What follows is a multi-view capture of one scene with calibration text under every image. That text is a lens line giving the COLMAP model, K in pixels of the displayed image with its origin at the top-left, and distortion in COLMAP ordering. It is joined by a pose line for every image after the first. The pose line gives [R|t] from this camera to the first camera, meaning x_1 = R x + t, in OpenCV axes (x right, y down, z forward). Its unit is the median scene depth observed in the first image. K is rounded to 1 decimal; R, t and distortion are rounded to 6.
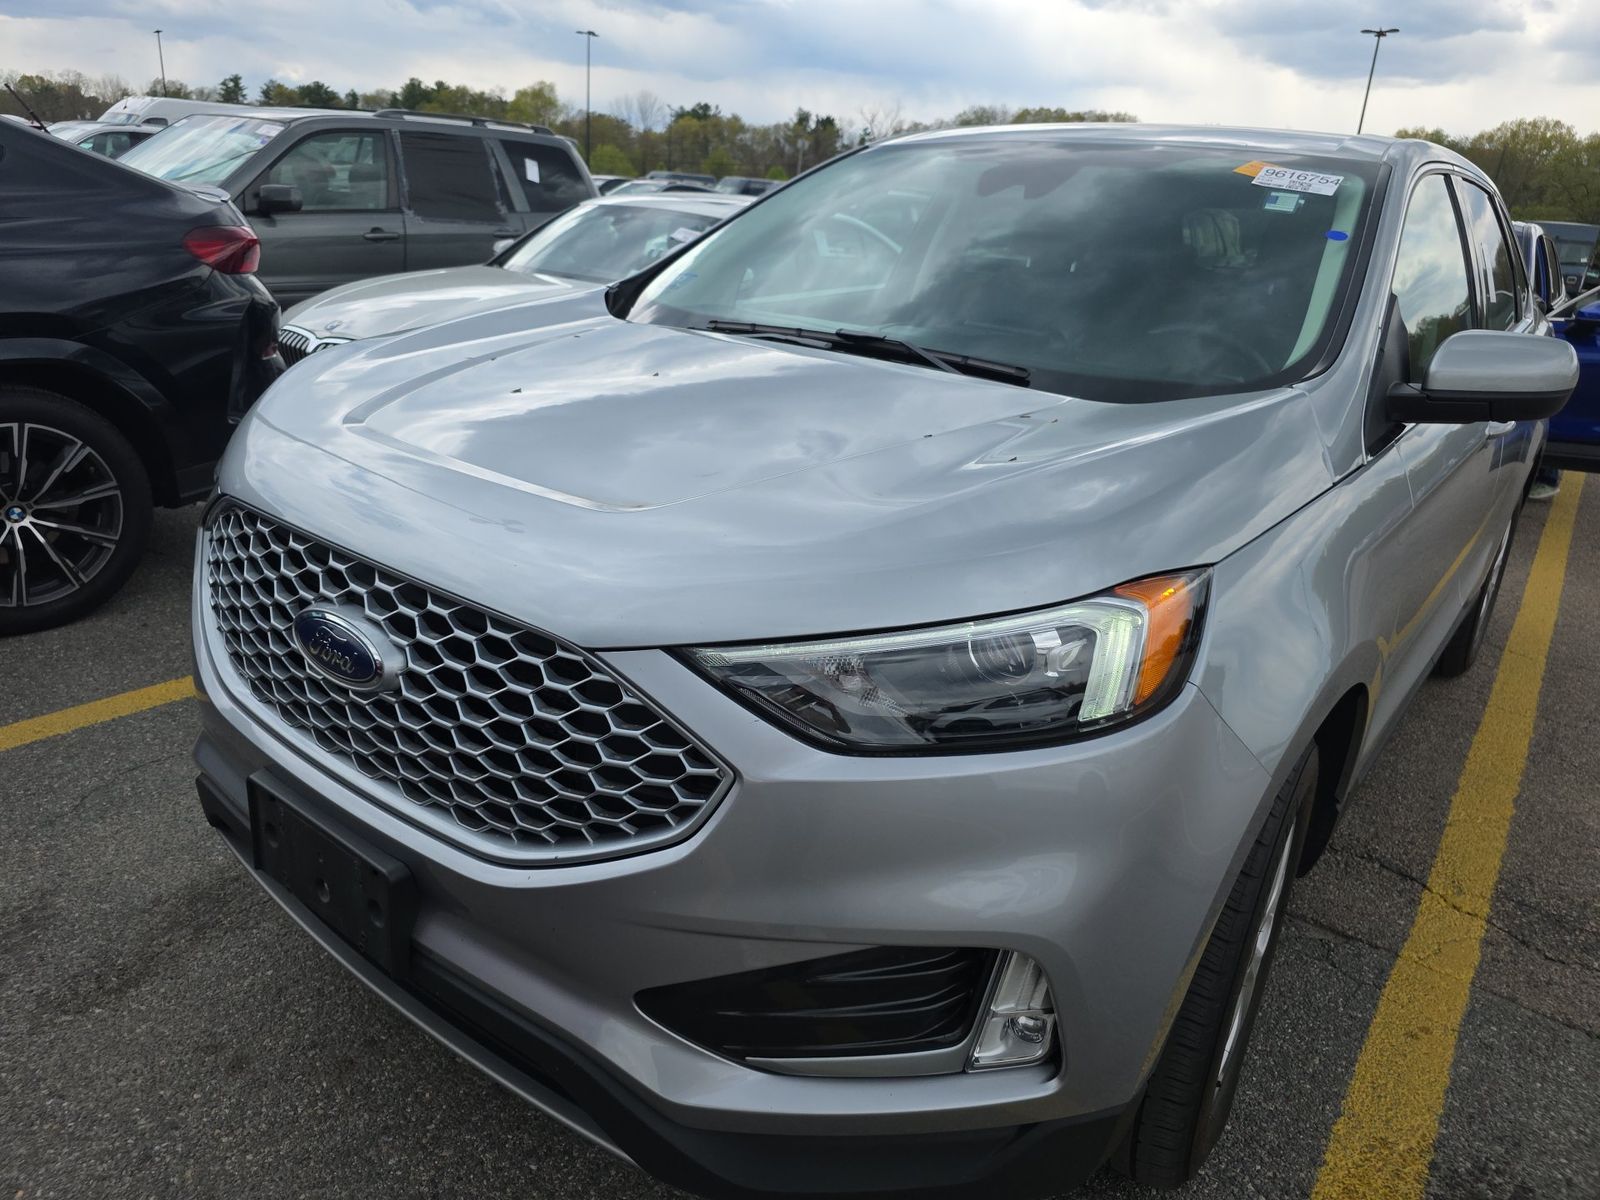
lens RADIAL K [[1094.4, 0, 808.9], [0, 1094.4, 600.9], [0, 0, 1]] dist [0.035531, -0.030411]
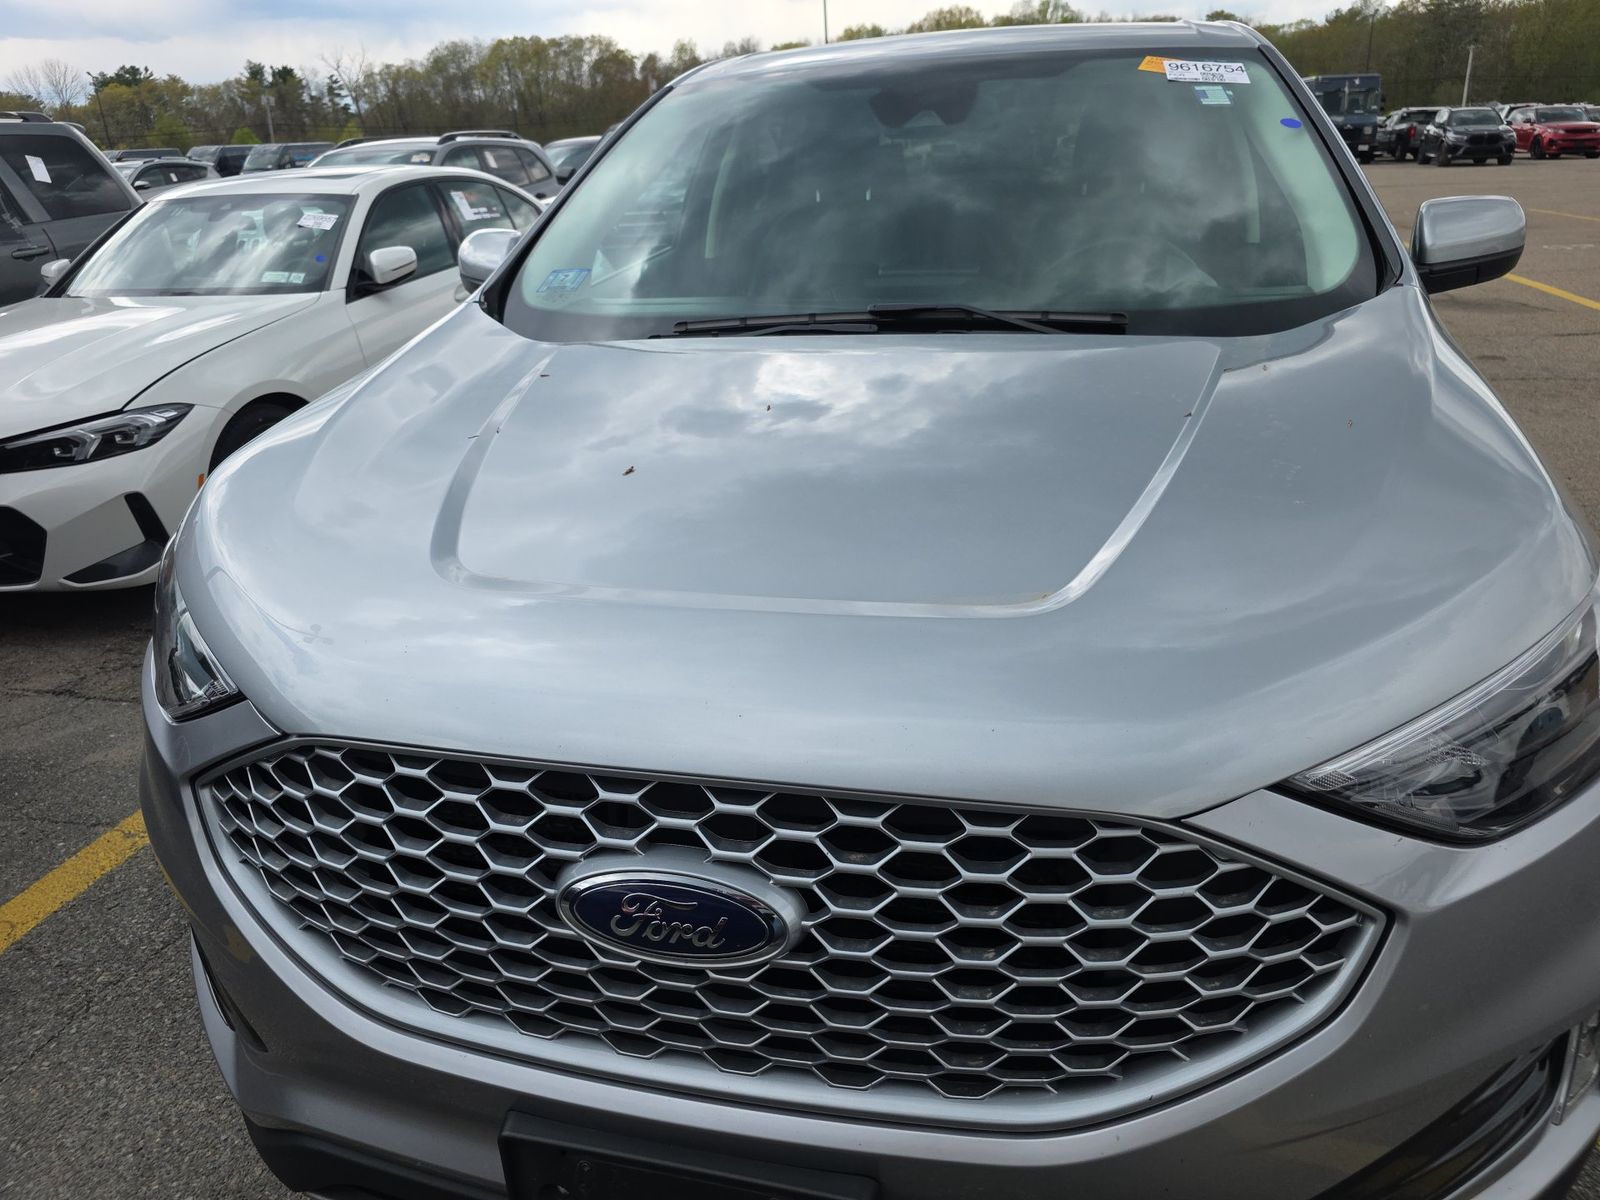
lens RADIAL K [[1094.4, 0, 796.7], [0, 1094.4, 600.7], [0, 0, 1]] dist [0.035531, -0.030411]
pose [[0.908224, -0.261186, 0.326972, -0.095229], [0.243310, 0.965264, 0.095218, -0.033718], [-0.340484, -0.006923, 0.940225, 0.063722]]
